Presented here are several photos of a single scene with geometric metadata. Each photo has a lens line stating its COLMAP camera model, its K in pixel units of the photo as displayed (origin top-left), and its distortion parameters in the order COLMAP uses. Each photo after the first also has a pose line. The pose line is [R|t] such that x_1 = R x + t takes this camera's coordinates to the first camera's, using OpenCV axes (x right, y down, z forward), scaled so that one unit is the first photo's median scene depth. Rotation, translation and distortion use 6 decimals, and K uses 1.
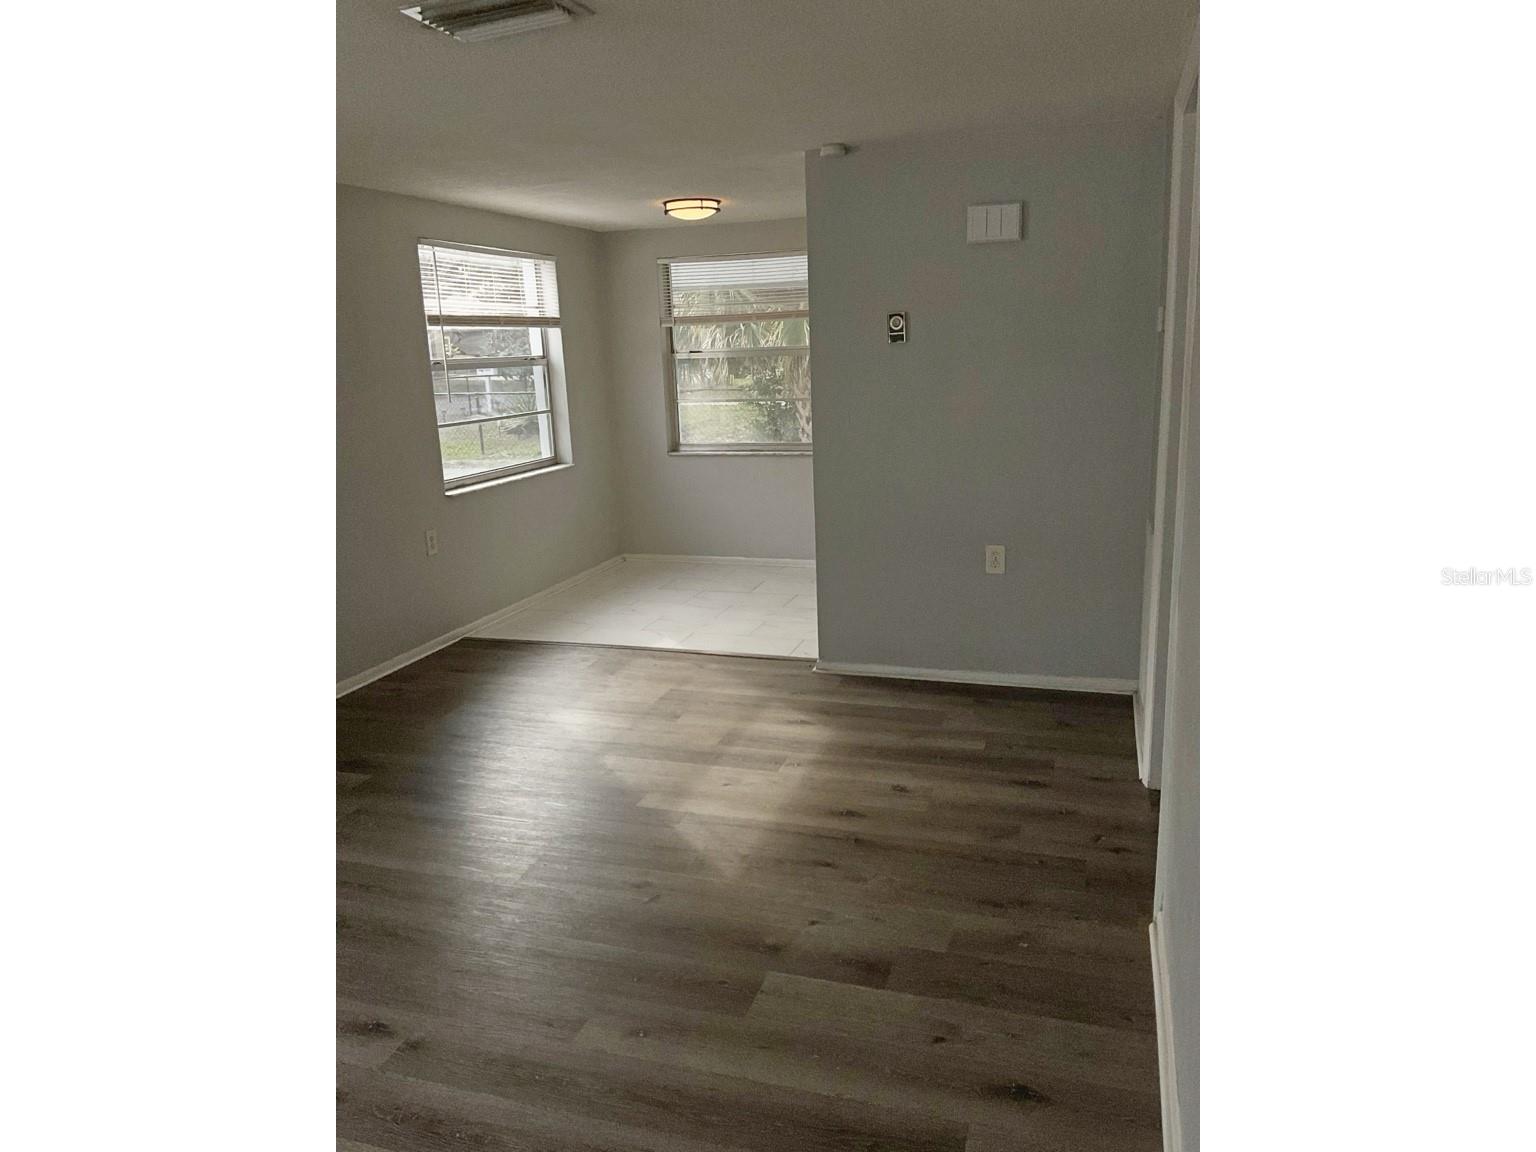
lens RADIAL K [[1001.2, 0, 768.0], [0, 1001.2, 576.0], [0, 0, 1]] dist [0.061479, -0.084976]
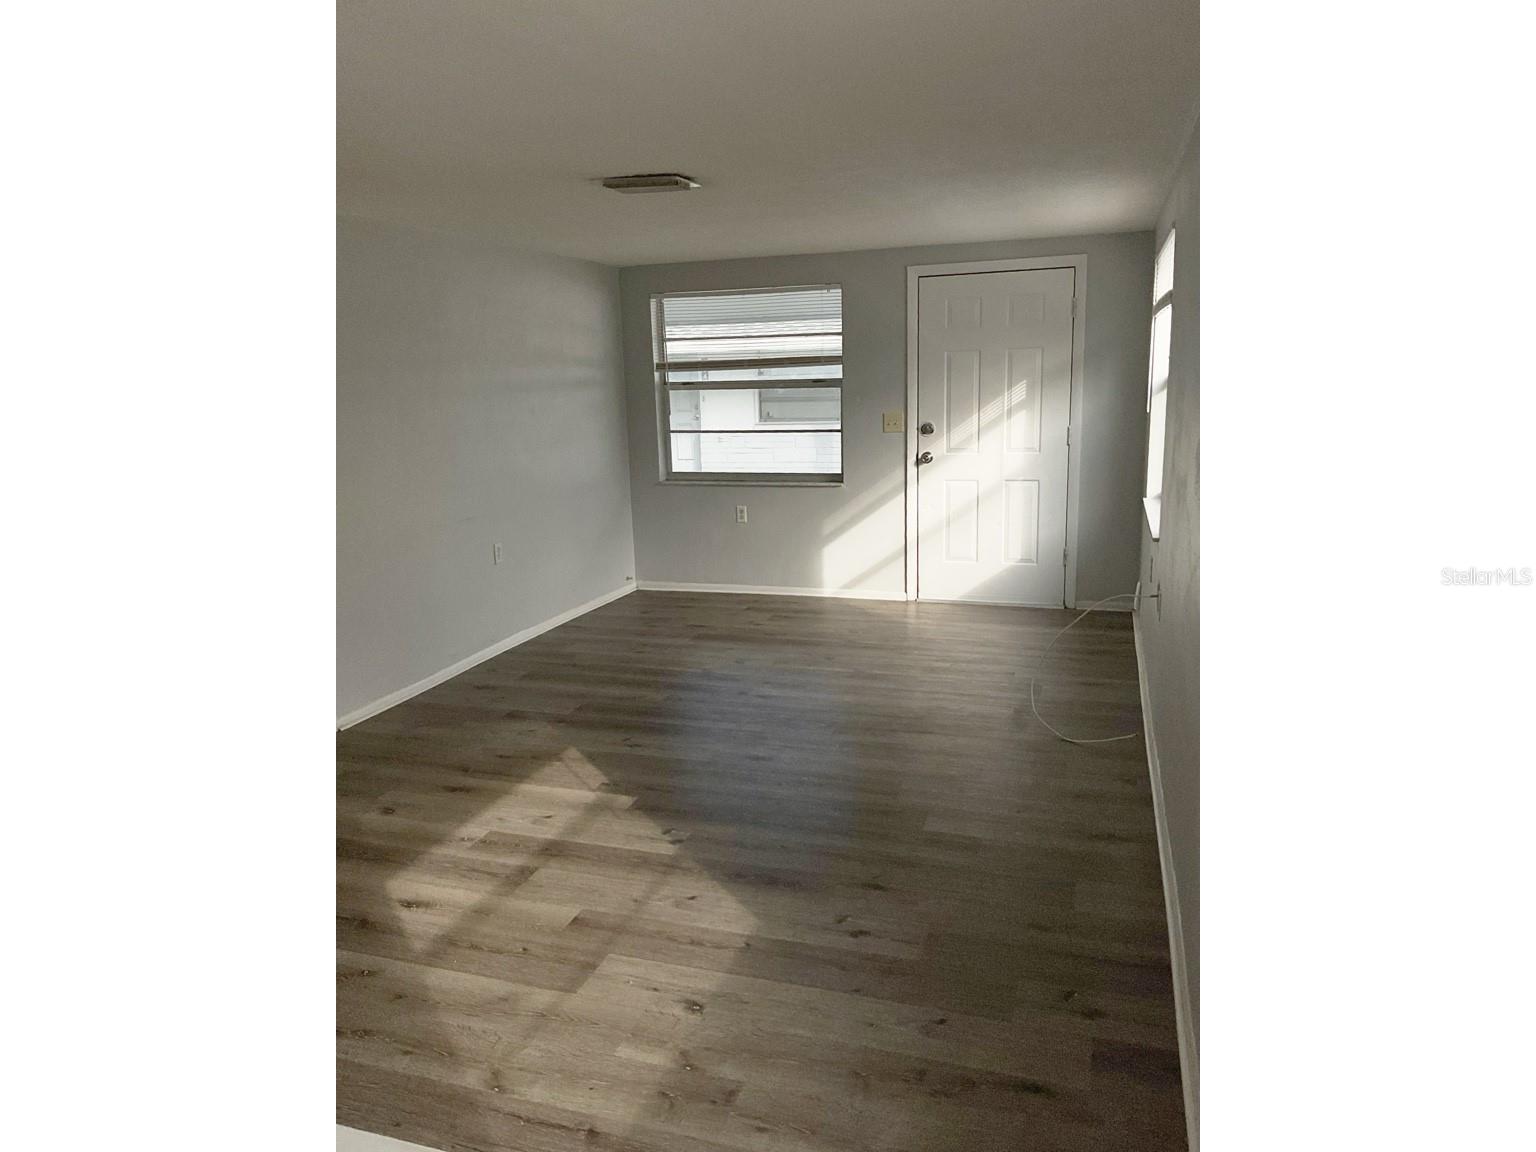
lens RADIAL K [[951.5, 0, 768.1], [0, 951.5, 569.1], [0, 0, 1]] dist [0.136166, -0.260095]
pose [[-0.998191, 0.059200, 0.010538, -0.242322], [0.058247, 0.908431, 0.413958, -0.345279], [0.014933, 0.413823, -0.910235, 1.496413]]
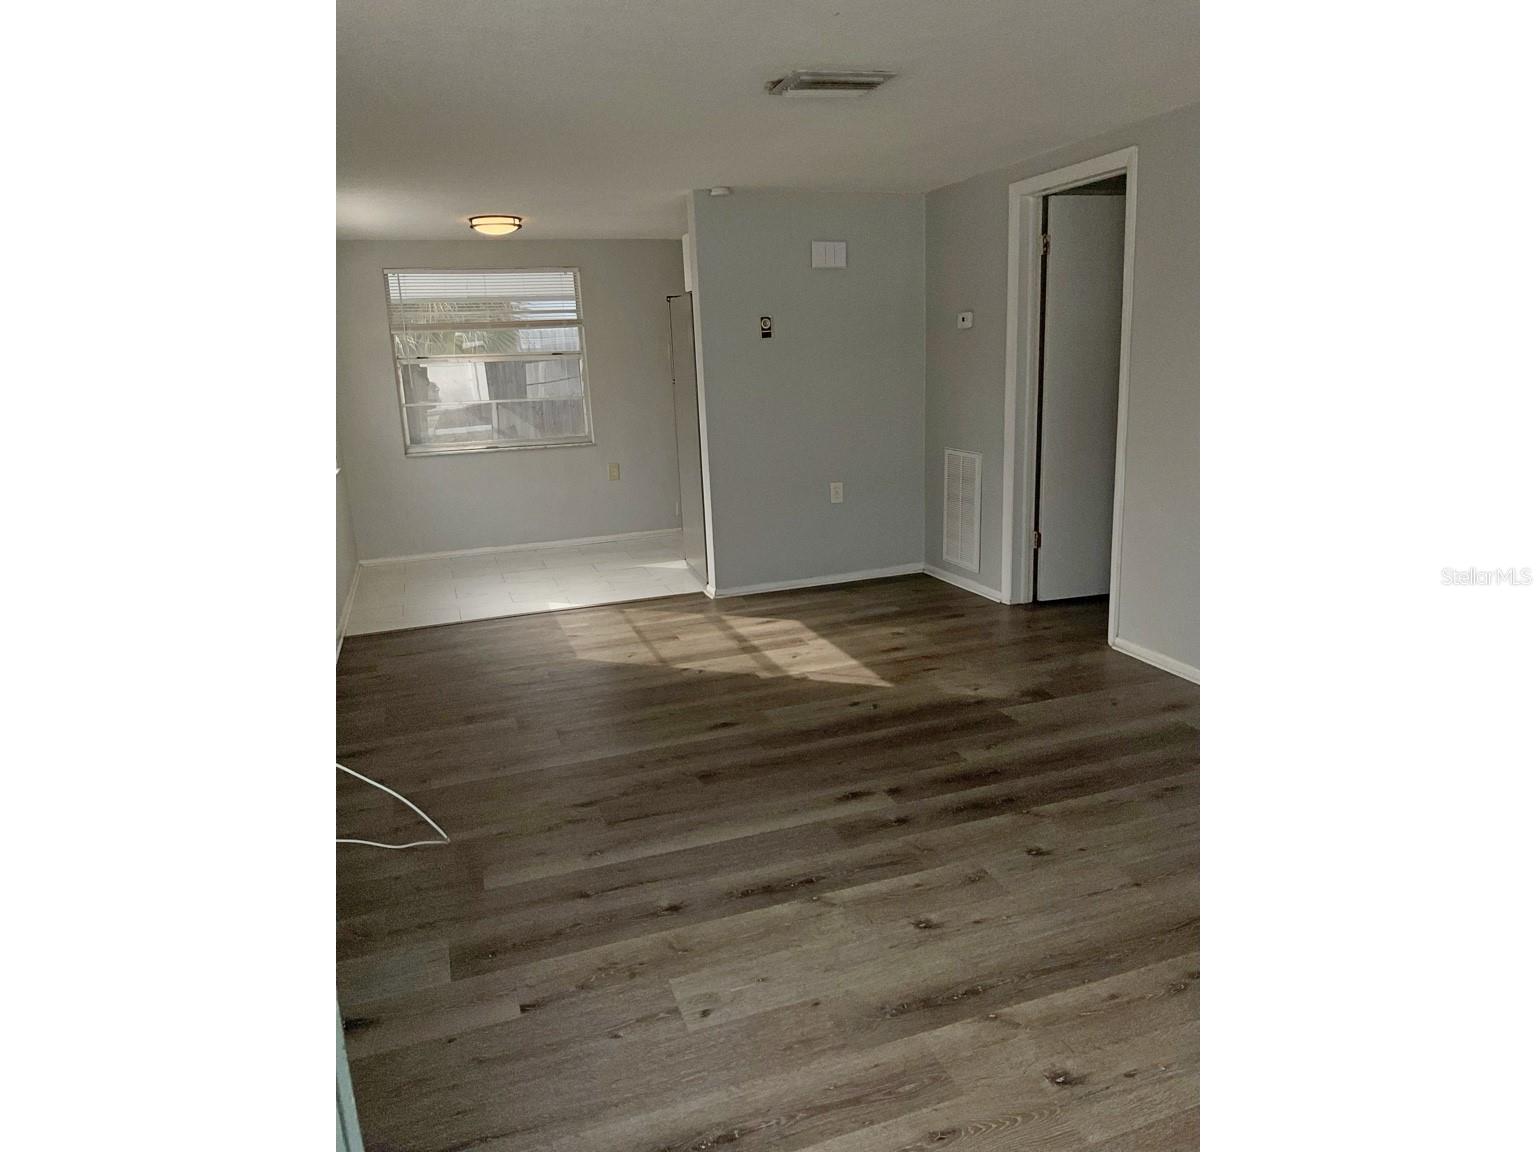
lens RADIAL K [[951.5, 0, 768.1], [0, 951.5, 569.1], [0, 0, 1]] dist [0.136166, -0.260095]
pose [[0.787442, -0.132677, 0.601940, -0.690375], [0.151596, 0.988250, 0.019512, 0.050672], [-0.597456, 0.075887, 0.798303, -0.009866]]
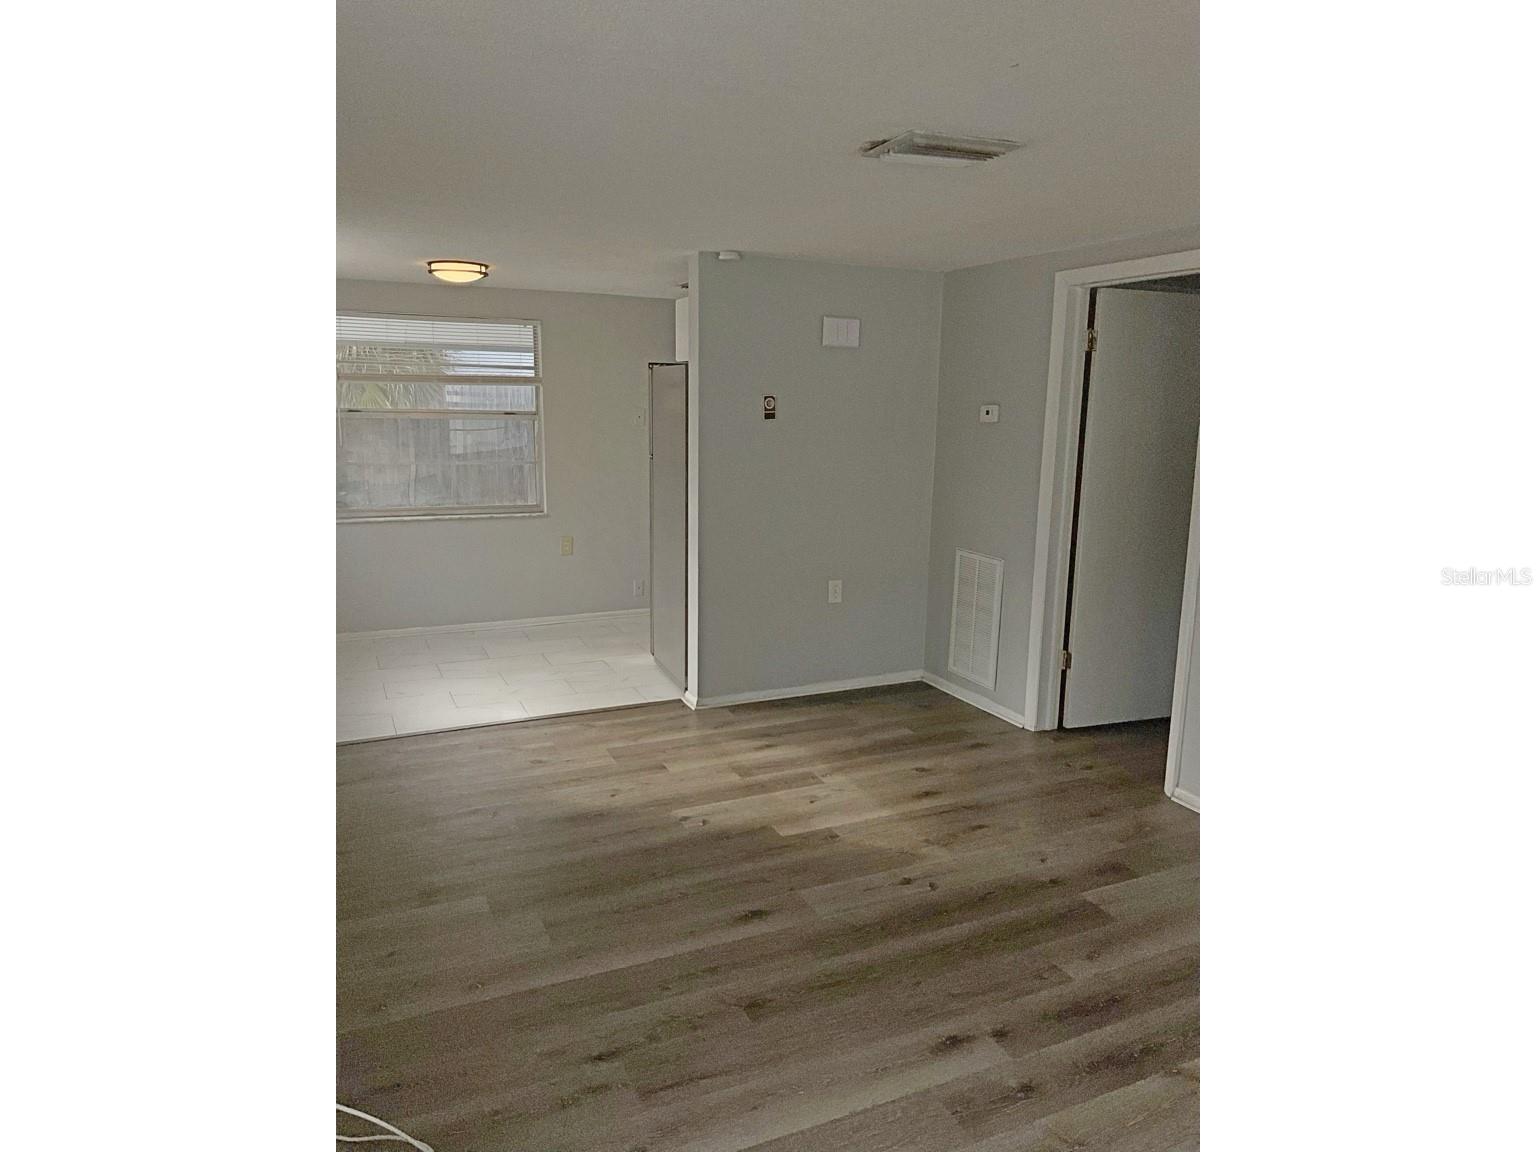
lens RADIAL K [[951.5, 0, 768.1], [0, 951.5, 569.1], [0, 0, 1]] dist [0.136166, -0.260095]
pose [[0.725128, -0.072739, 0.684762, -0.672494], [0.113500, 0.993430, -0.014663, -0.037293], [-0.679196, 0.088353, 0.728620, 0.181221]]
